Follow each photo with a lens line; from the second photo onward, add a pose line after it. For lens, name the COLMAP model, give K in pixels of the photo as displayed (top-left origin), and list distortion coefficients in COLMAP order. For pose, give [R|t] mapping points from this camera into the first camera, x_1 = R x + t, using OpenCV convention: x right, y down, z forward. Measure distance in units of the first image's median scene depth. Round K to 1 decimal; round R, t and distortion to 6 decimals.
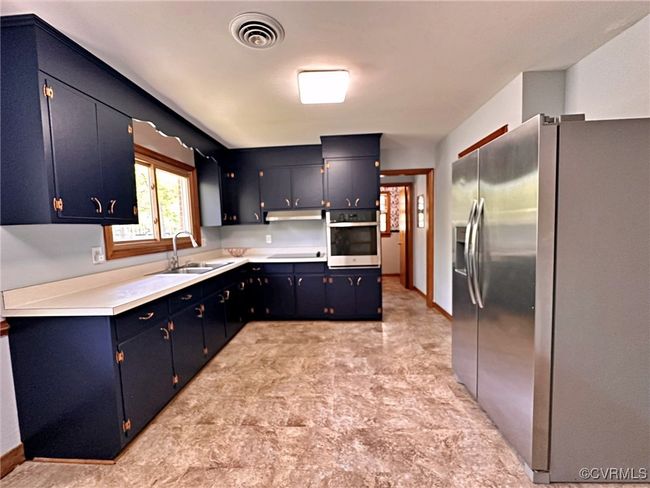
lens RADIAL K [[261.7, 0, 322.9], [0, 261.7, 244.4], [0, 0, 1]] dist [-0.005774, 0.000485]
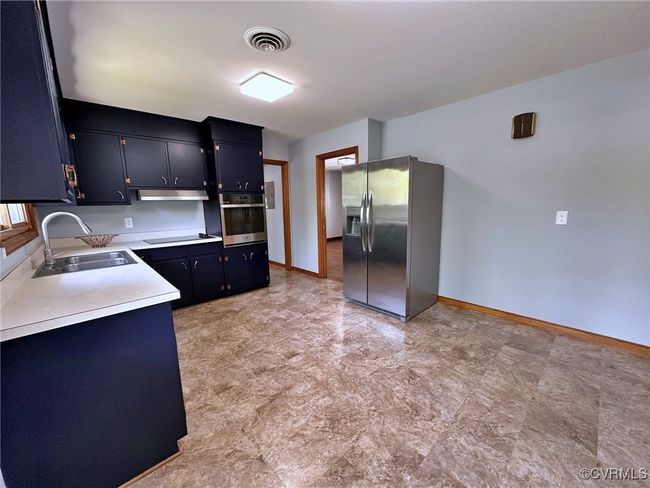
lens RADIAL K [[261.7, 0, 322.9], [0, 261.7, 244.4], [0, 0, 1]] dist [-0.005774, 0.000485]
pose [[0.689963, -0.096567, 0.717374, -0.621704], [0.051337, 0.995094, 0.084576, 0.015516], [-0.722022, -0.021526, 0.691535, -0.011858]]
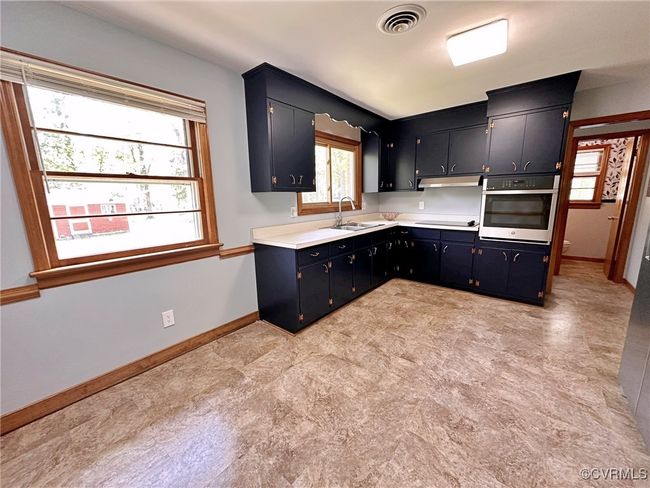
lens RADIAL K [[258.5, 0, 325.0], [0, 258.5, 244.0], [0, 0, 1]] dist [-0.002318, 0.000117]
pose [[0.809528, 0.123258, -0.573997, 0.148159], [-0.046074, 0.988035, 0.147187, -0.004058], [0.585271, -0.092705, 0.805521, -0.109724]]
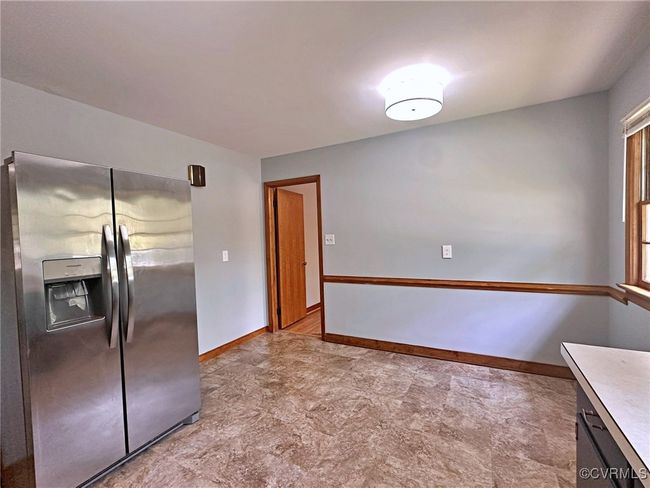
lens RADIAL K [[294.0, 0, 328.8], [0, 294.0, 244.5], [0, 0, 1]] dist [0.000434, 0.000177]
pose [[-0.910870, 0.049980, 0.409656, -0.320340], [0.091772, 0.992316, 0.082989, -0.081295], [-0.402360, 0.113187, -0.908458, 1.095639]]
